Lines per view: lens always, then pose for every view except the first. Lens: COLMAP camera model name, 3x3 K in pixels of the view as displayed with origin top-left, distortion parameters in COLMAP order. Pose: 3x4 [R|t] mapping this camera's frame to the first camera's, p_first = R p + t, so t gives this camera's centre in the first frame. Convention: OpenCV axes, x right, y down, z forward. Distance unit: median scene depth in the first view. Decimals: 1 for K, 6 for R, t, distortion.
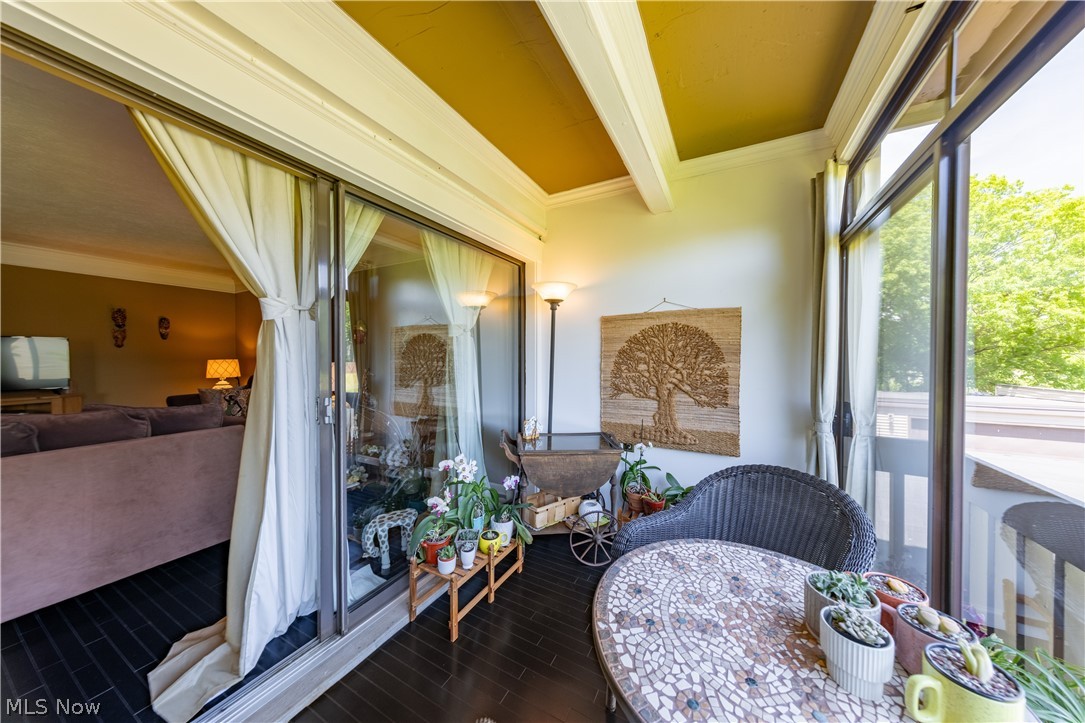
lens RADIAL K [[351.0, 0, 539.7], [0, 351.0, 357.0], [0, 0, 1]] dist [0.003009, 0.000092]
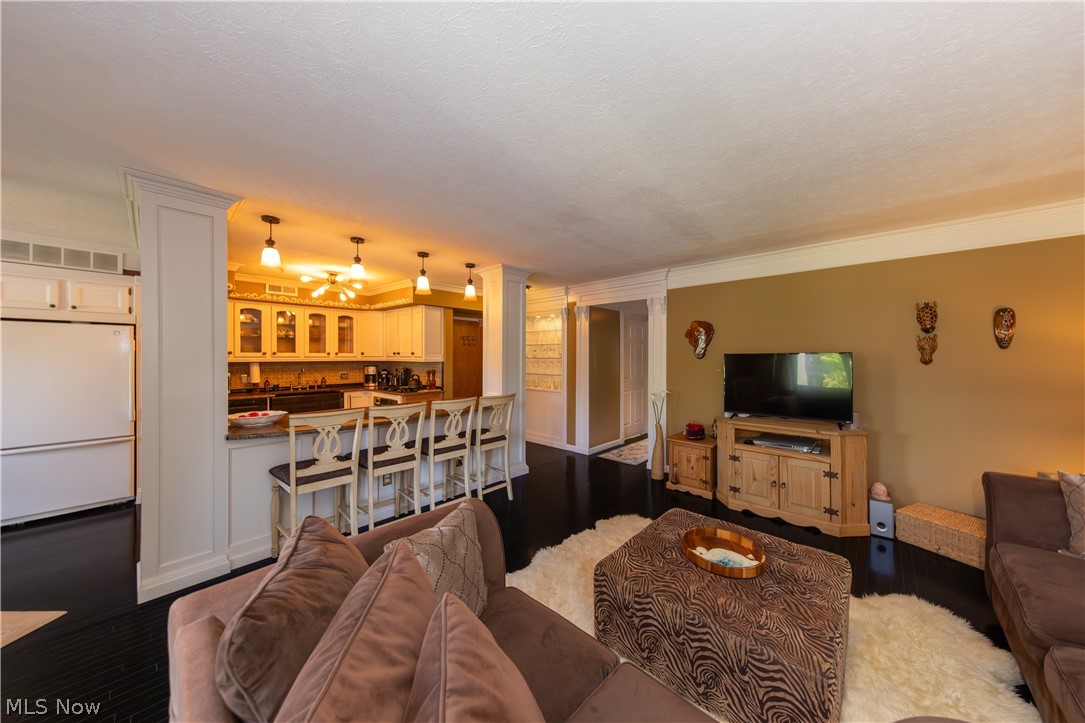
lens RADIAL K [[351.0, 0, 549.0], [0, 351.0, 359.9], [0, 0, 1]] dist [0.003009, 0.000092]
pose [[-0.246207, 0.002697, -0.969213, -0.417760], [-0.004720, 0.999981, 0.003982, -0.034503], [0.969206, 0.005555, -0.246190, 0.501788]]
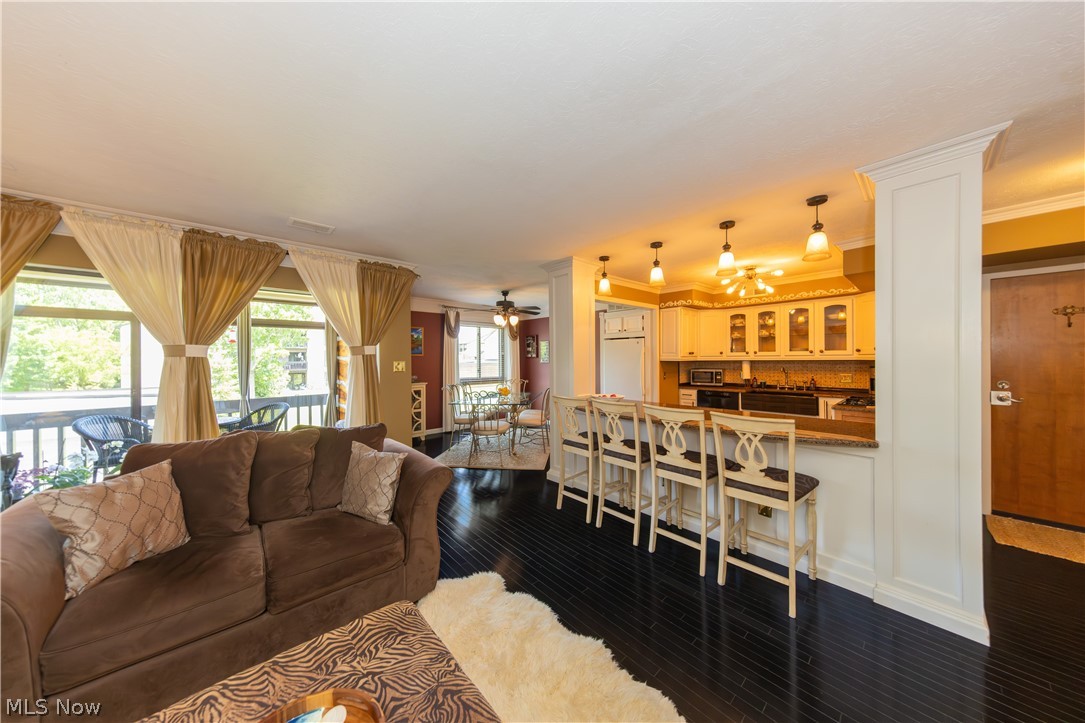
lens RADIAL K [[351.0, 0, 542.5], [0, 351.0, 353.6], [0, 0, 1]] dist [0.003009, 0.000092]
pose [[-0.942231, 0.007106, 0.334887, -1.011405], [0.003816, 0.999938, -0.010481, -0.034011], [-0.334941, -0.008598, -0.942200, 0.726060]]
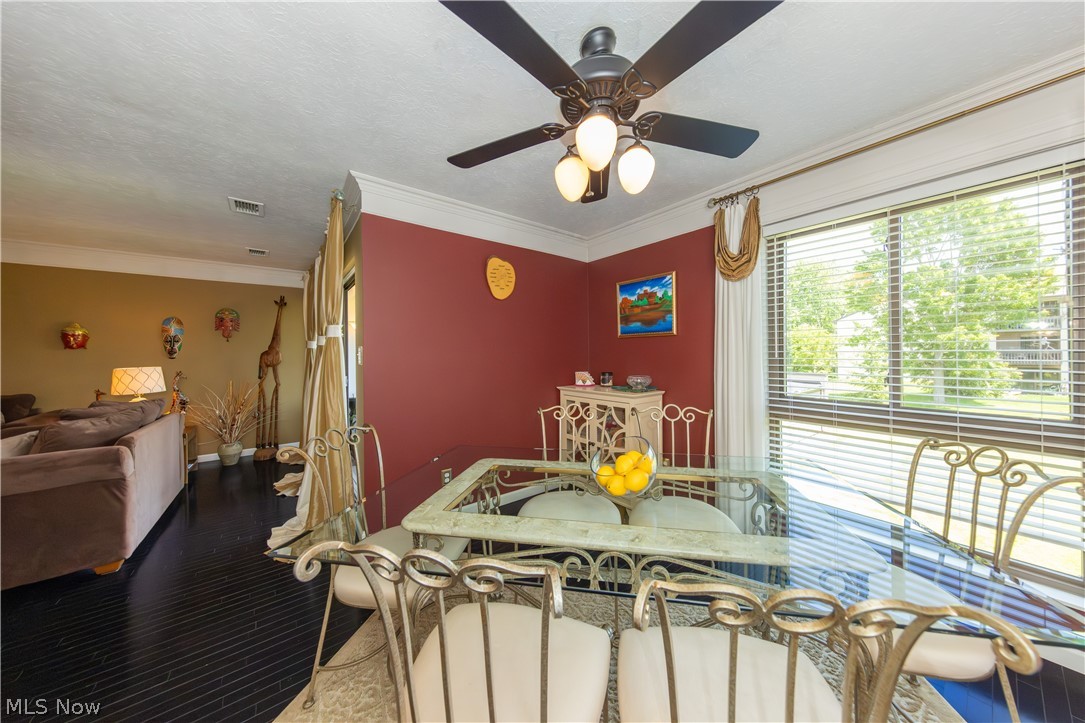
lens RADIAL K [[351.0, 0, 557.5], [0, 351.0, 350.6], [0, 0, 1]] dist [0.003009, 0.000092]
pose [[0.398694, 0.000424, 0.917084, -0.759954], [0.011484, 0.999919, -0.005456, -0.011886], [-0.917012, 0.012707, 0.398657, -0.461400]]
